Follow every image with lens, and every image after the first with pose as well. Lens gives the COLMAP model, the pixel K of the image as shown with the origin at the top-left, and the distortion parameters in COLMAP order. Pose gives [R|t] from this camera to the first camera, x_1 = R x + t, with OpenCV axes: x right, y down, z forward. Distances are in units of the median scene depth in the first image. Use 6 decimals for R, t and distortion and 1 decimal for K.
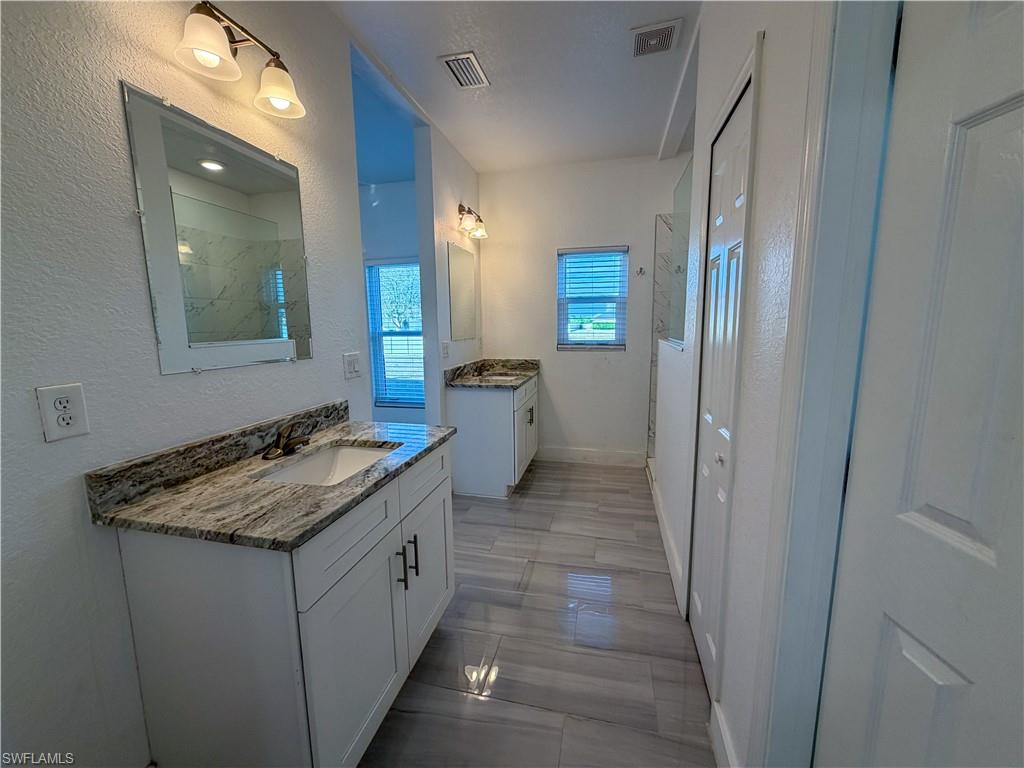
lens RADIAL K [[407.0, 0, 514.9], [0, 407.0, 383.4], [0, 0, 1]] dist [0.001070, 0.000020]
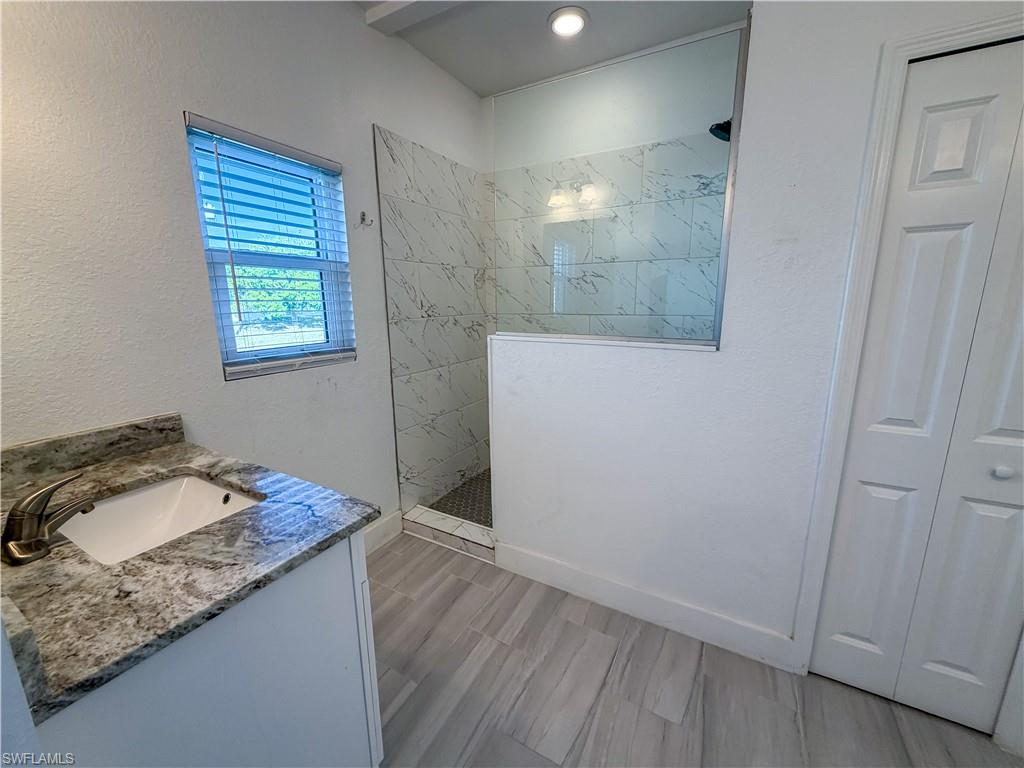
lens RADIAL K [[407.0, 0, 507.3], [0, 407.0, 386.2], [0, 0, 1]] dist [0.001070, 0.000020]
pose [[0.280537, -0.188520, 0.941148, -0.589950], [0.146722, 0.977422, 0.152051, -0.284011], [-0.948563, 0.095431, 0.301863, 1.817577]]
